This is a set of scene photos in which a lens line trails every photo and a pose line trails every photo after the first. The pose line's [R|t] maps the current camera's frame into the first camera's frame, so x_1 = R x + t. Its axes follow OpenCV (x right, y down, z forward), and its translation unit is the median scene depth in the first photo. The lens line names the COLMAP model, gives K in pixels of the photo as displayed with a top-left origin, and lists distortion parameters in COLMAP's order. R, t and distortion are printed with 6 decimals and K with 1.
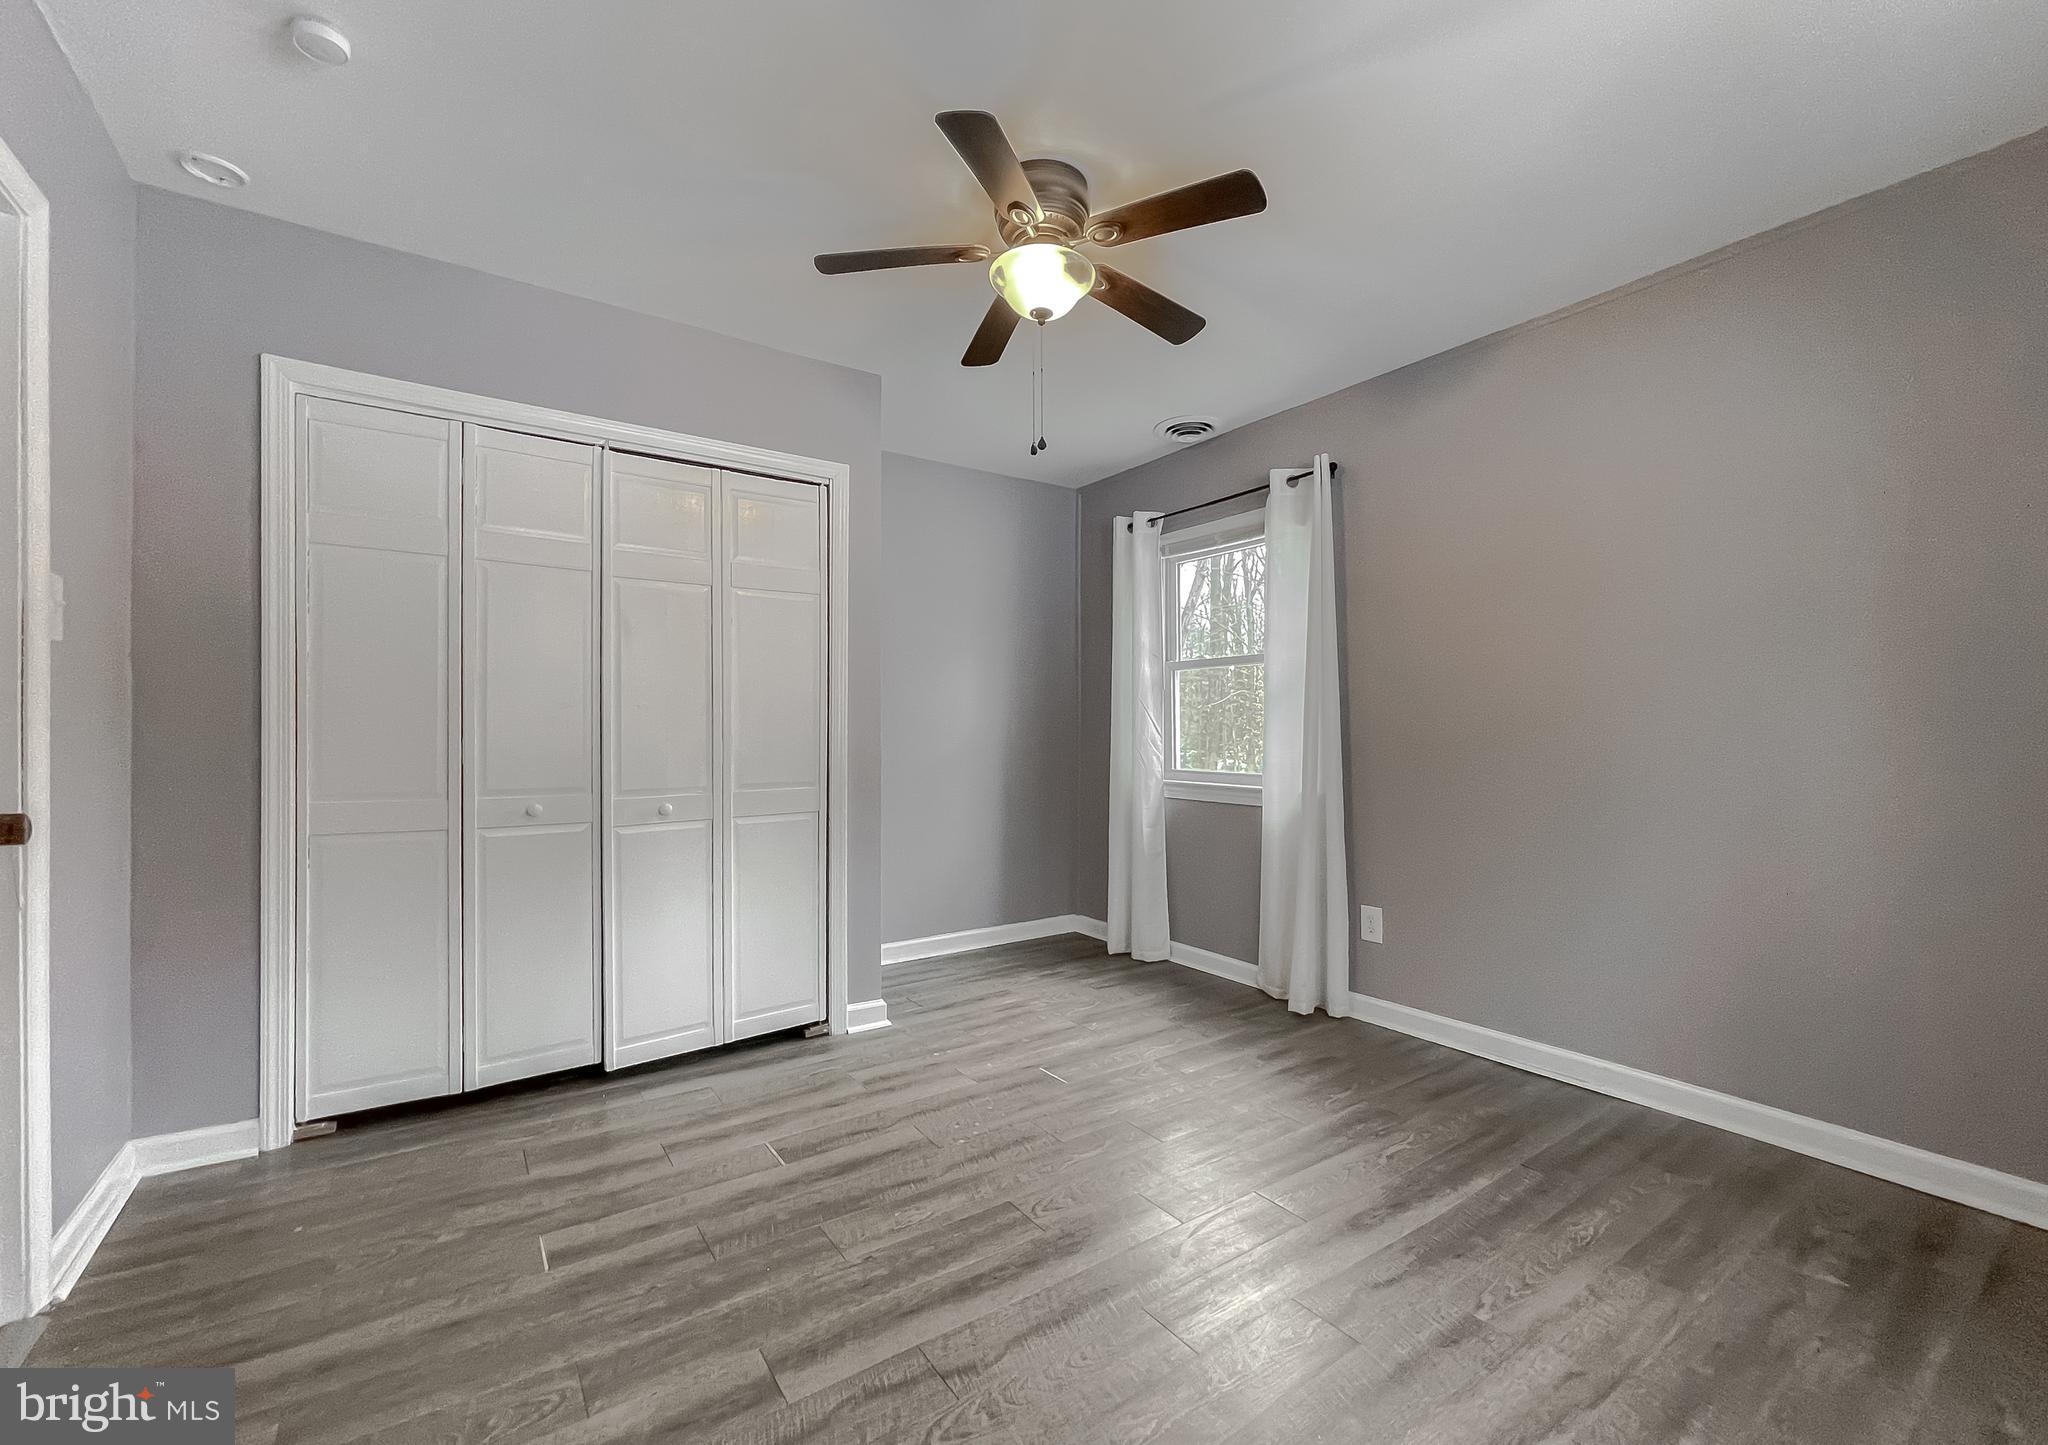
lens RADIAL K [[853.1, 0, 1018.6], [0, 853.1, 722.9], [0, 0, 1]] dist [-0.014433, 0.013569]
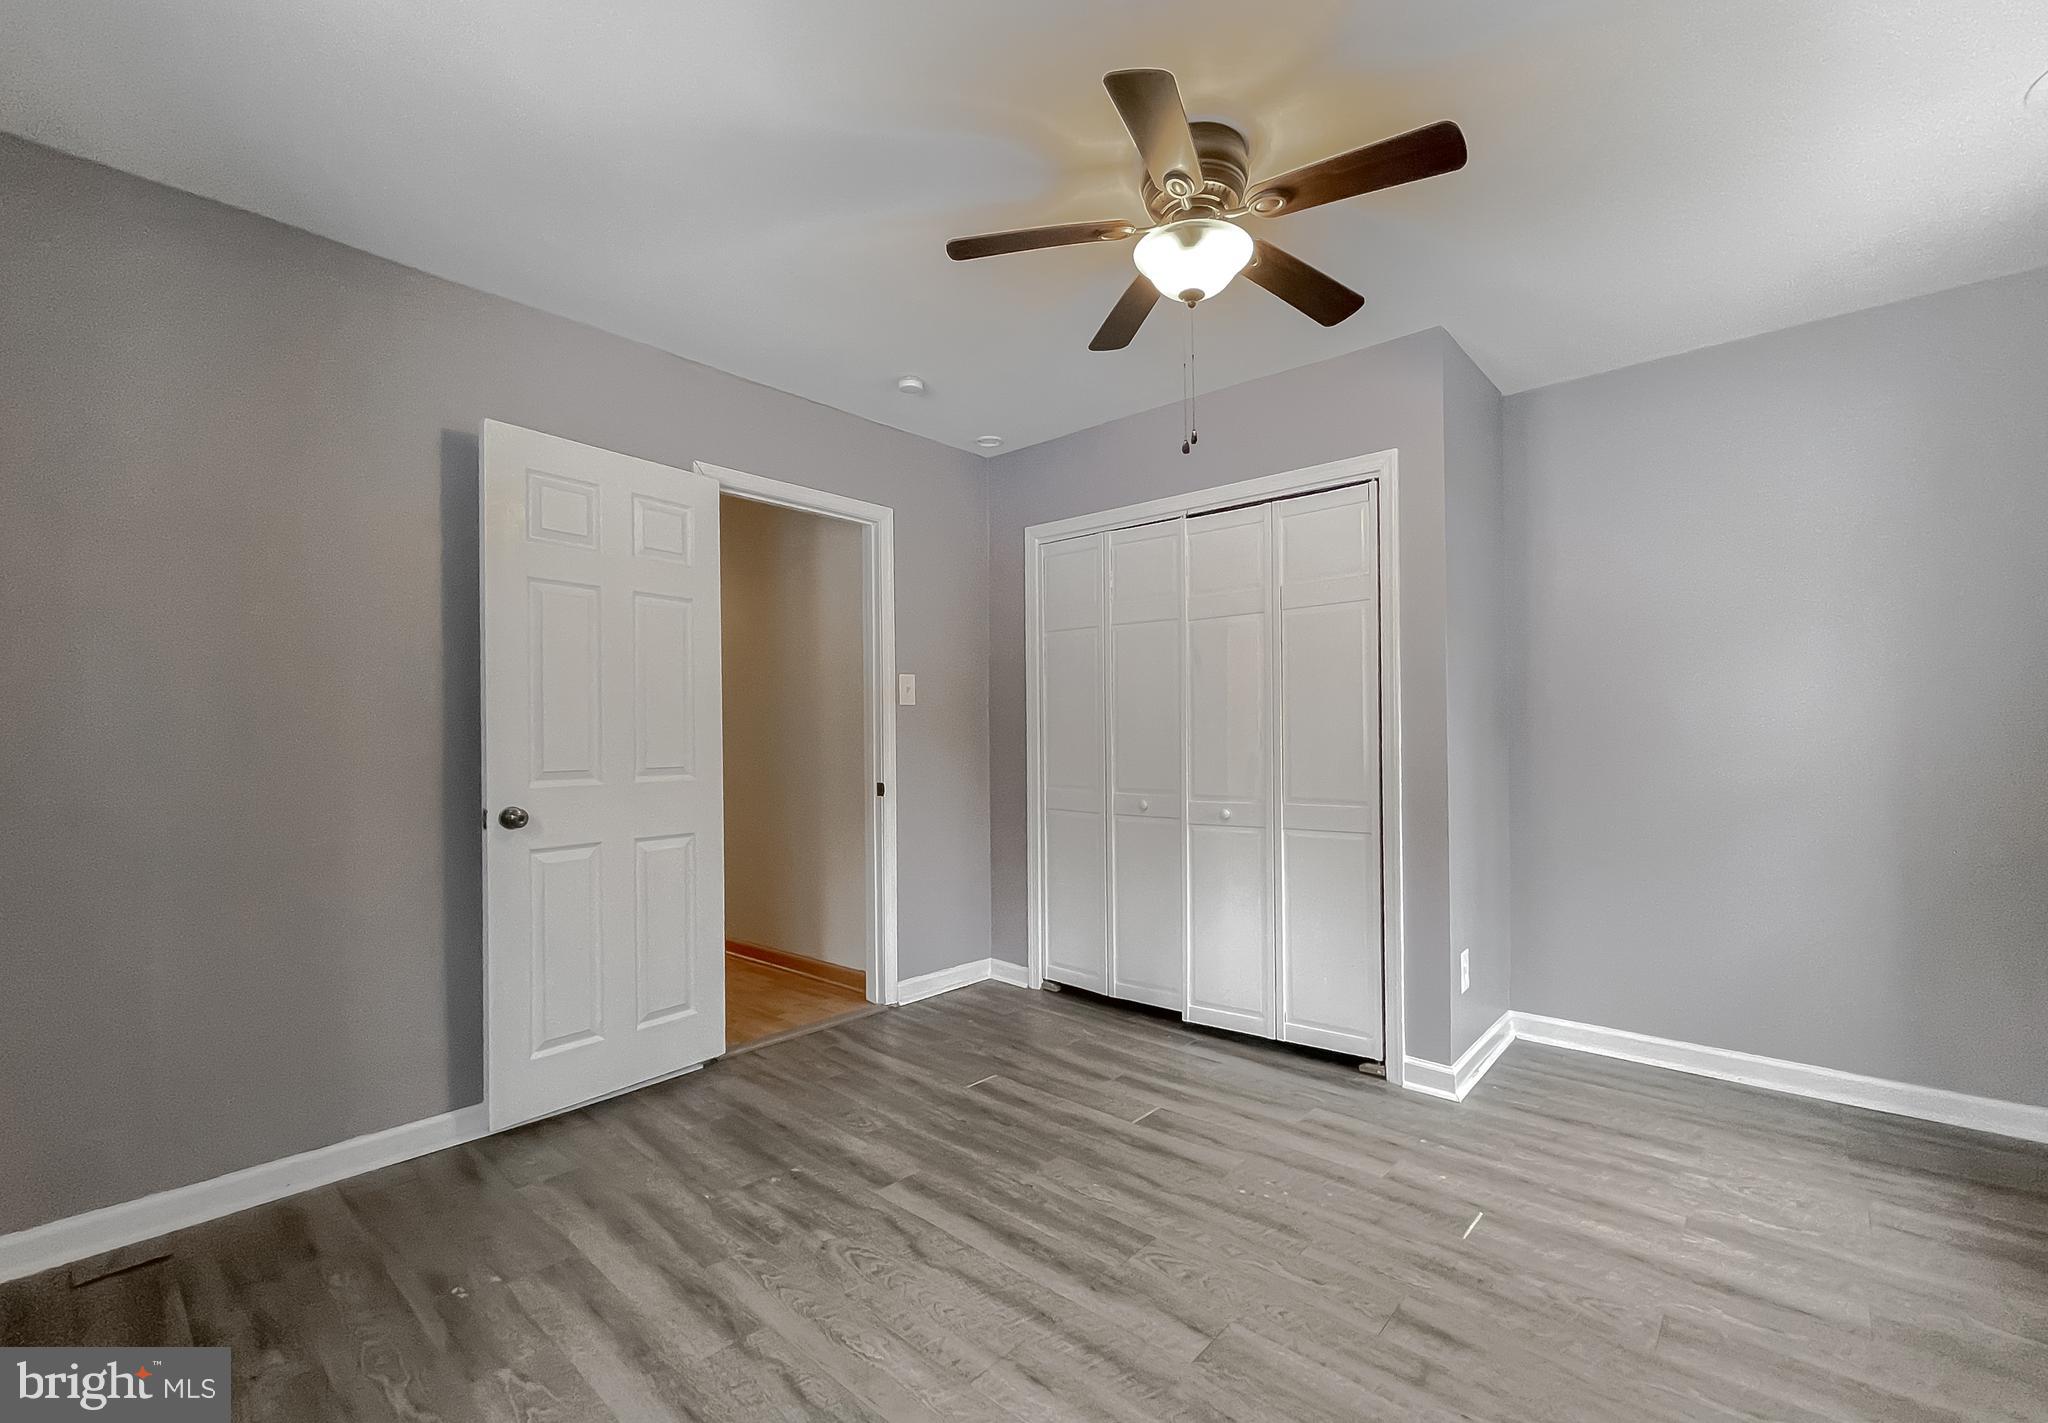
lens RADIAL K [[882.5, 0, 1027.6], [0, 882.5, 735.9], [0, 0, 1]] dist [0.009404, 0.000172]
pose [[0.243190, -0.000384, -0.969979, 0.723776], [0.014771, 0.999885, 0.003308, -0.013732], [0.969866, -0.015132, 0.243168, 0.478711]]
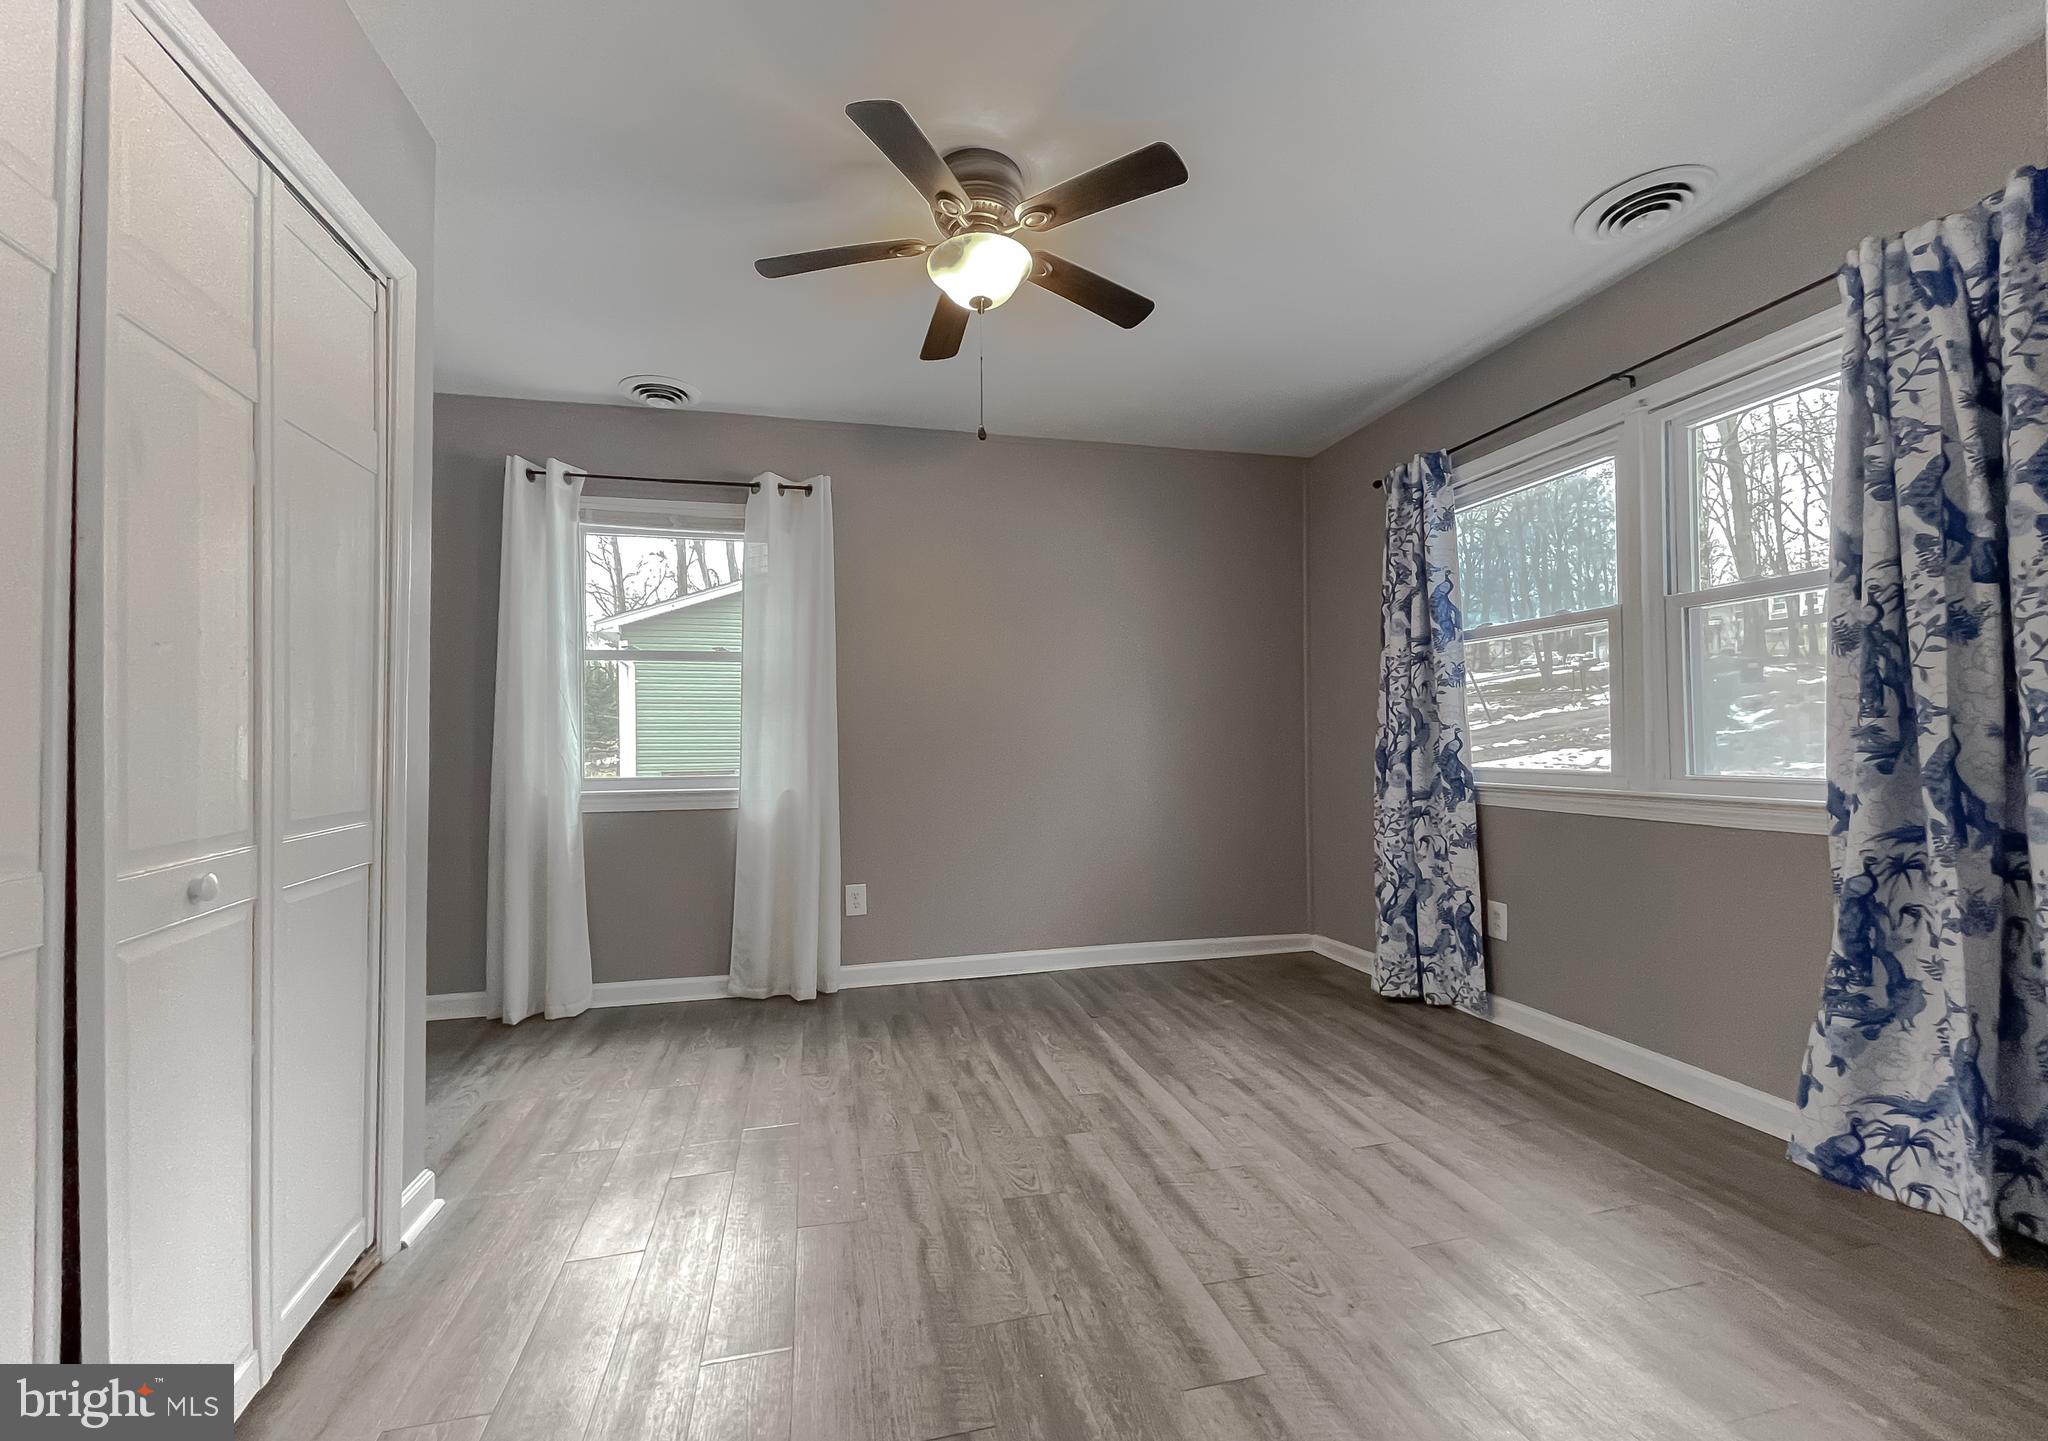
lens RADIAL K [[853.1, 0, 1018.6], [0, 853.1, 720.9], [0, 0, 1]] dist [-0.014433, 0.013569]
pose [[0.360153, 0.019861, 0.932682, -0.713014], [0.001826, 0.999756, -0.021994, 0.027984], [-0.932891, 0.009624, 0.360029, 0.485329]]
